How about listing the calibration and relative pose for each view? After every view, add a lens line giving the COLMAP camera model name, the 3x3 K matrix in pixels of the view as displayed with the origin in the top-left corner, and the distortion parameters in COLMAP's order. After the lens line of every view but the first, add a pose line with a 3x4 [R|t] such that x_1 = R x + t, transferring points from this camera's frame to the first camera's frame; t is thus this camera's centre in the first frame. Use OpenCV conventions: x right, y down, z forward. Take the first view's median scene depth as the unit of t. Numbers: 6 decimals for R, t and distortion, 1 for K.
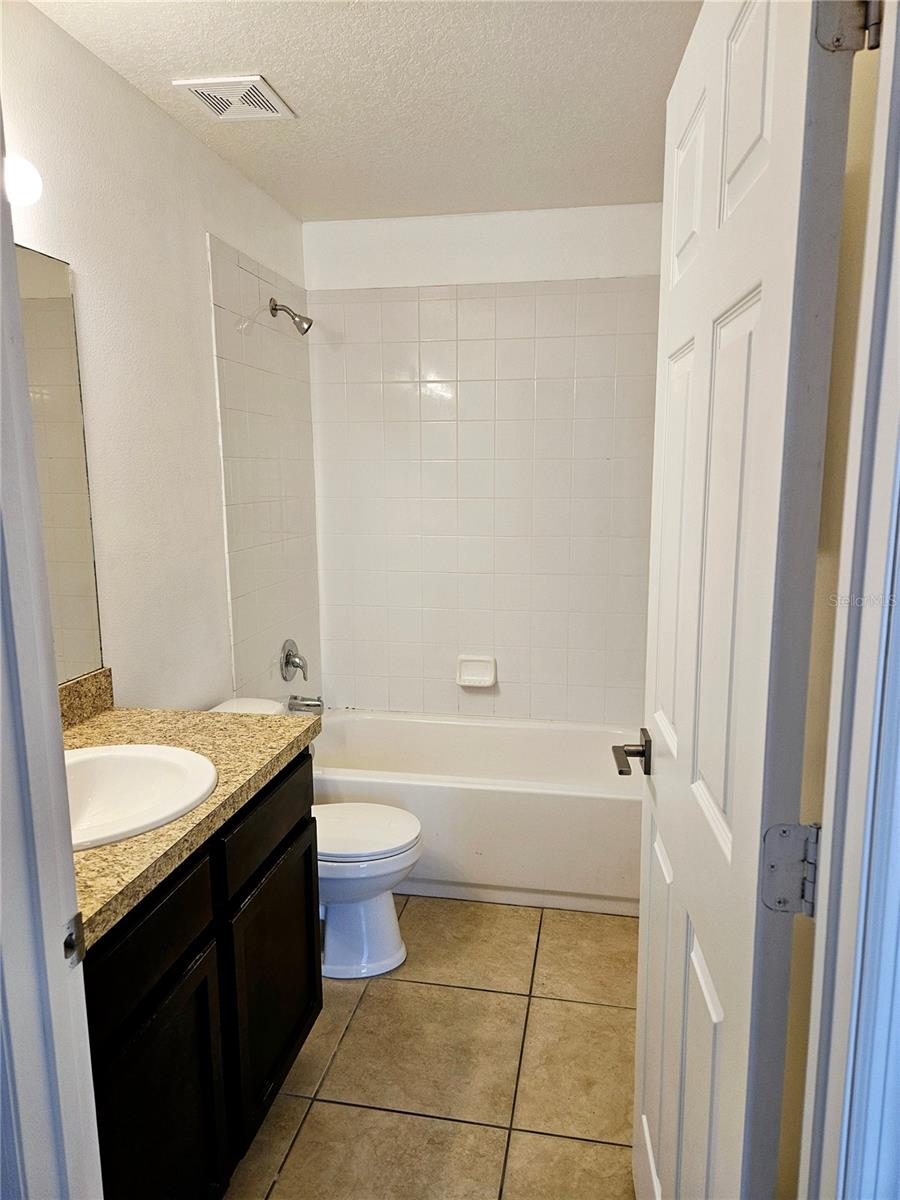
lens RADIAL K [[805.4, 0, 449.4], [0, 805.4, 581.2], [0, 0, 1]] dist [0.068446, -0.056075]
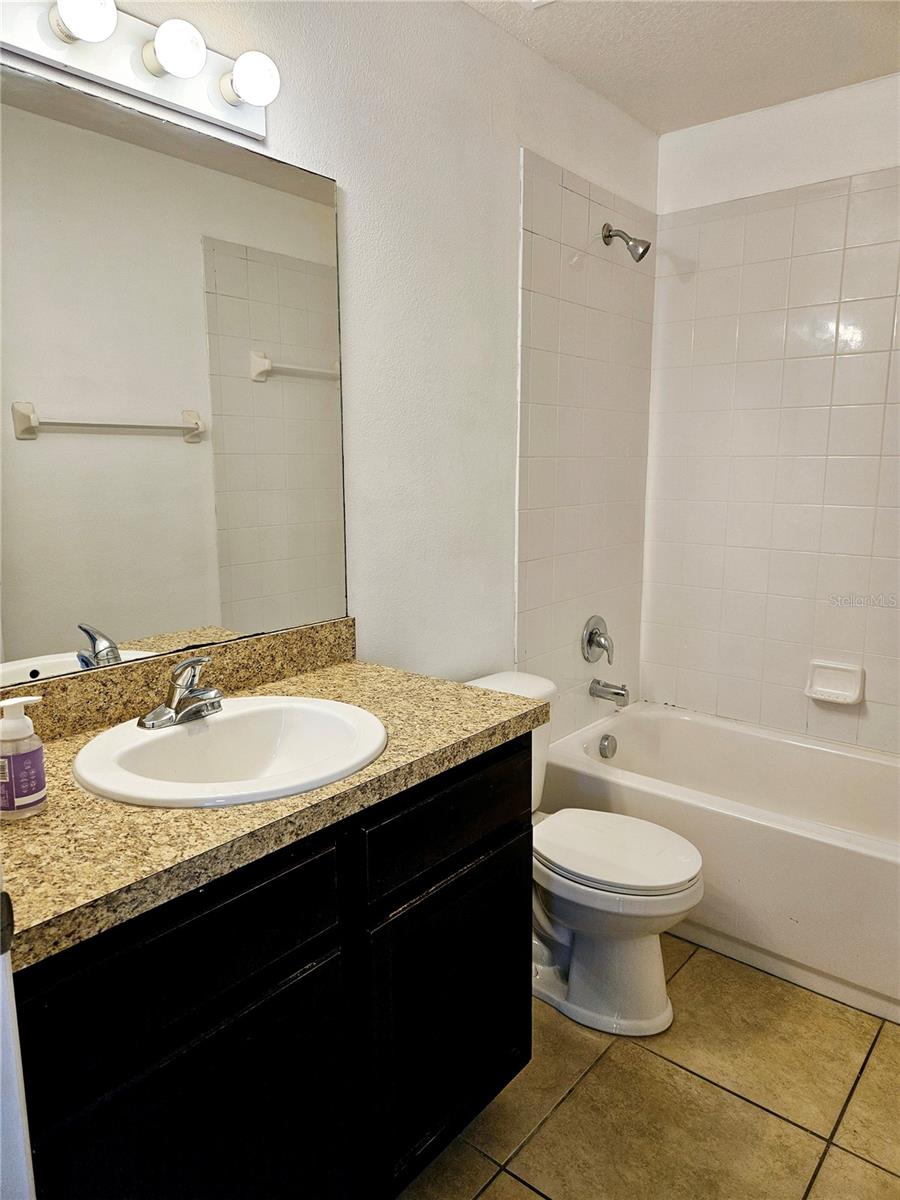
lens RADIAL K [[805.4, 0, 449.4], [0, 805.4, 581.2], [0, 0, 1]] dist [0.068446, -0.056075]
pose [[0.878359, 0.076703, -0.471808, 0.104012], [-0.069606, 0.997045, 0.032507, 0.023770], [0.472907, 0.004288, 0.881102, 0.208735]]
